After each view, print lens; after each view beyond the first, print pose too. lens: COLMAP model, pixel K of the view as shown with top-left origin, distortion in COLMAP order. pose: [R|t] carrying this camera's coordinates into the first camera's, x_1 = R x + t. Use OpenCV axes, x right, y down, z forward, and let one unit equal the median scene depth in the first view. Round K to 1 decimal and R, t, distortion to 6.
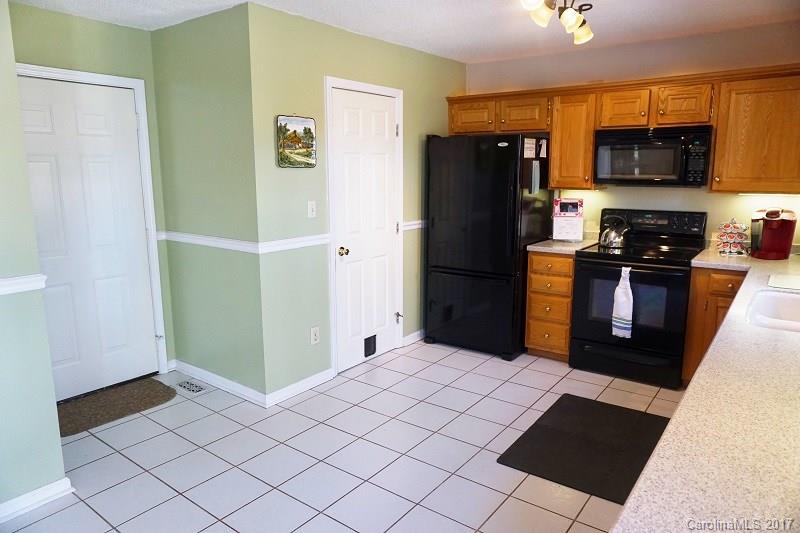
lens RADIAL K [[538.6, 0, 387.3], [0, 538.6, 267.4], [0, 0, 1]] dist [0.001344, 0.002145]
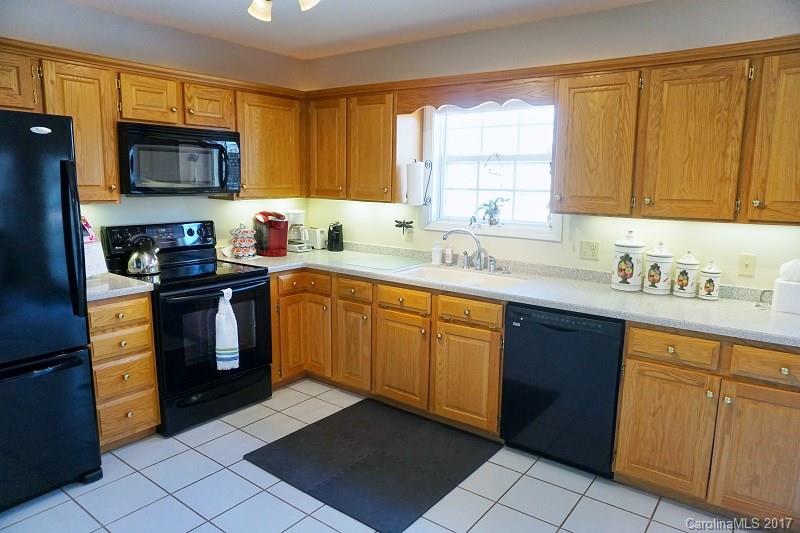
lens RADIAL K [[538.6, 0, 387.3], [0, 538.6, 267.4], [0, 0, 1]] dist [0.001344, 0.002145]
pose [[0.013479, -0.158708, 0.987234, -0.375471], [0.165500, 0.974059, 0.154330, -0.115680], [-0.986118, 0.161307, 0.039395, 0.652781]]
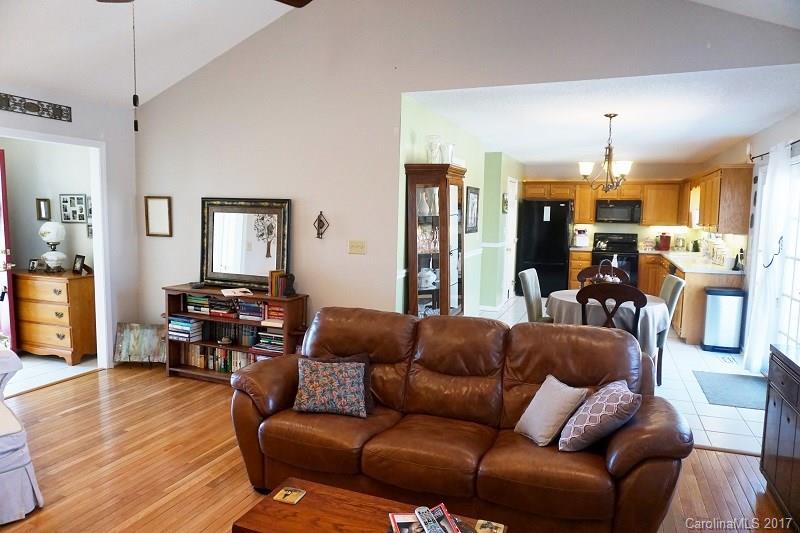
lens RADIAL K [[538.6, 0, 387.3], [0, 538.6, 267.4], [0, 0, 1]] dist [0.001344, 0.002145]
pose [[0.964929, -0.007598, 0.262402, -1.168410], [0.027201, 0.997094, -0.071157, 0.196546], [-0.261099, 0.075799, 0.962331, -1.073383]]
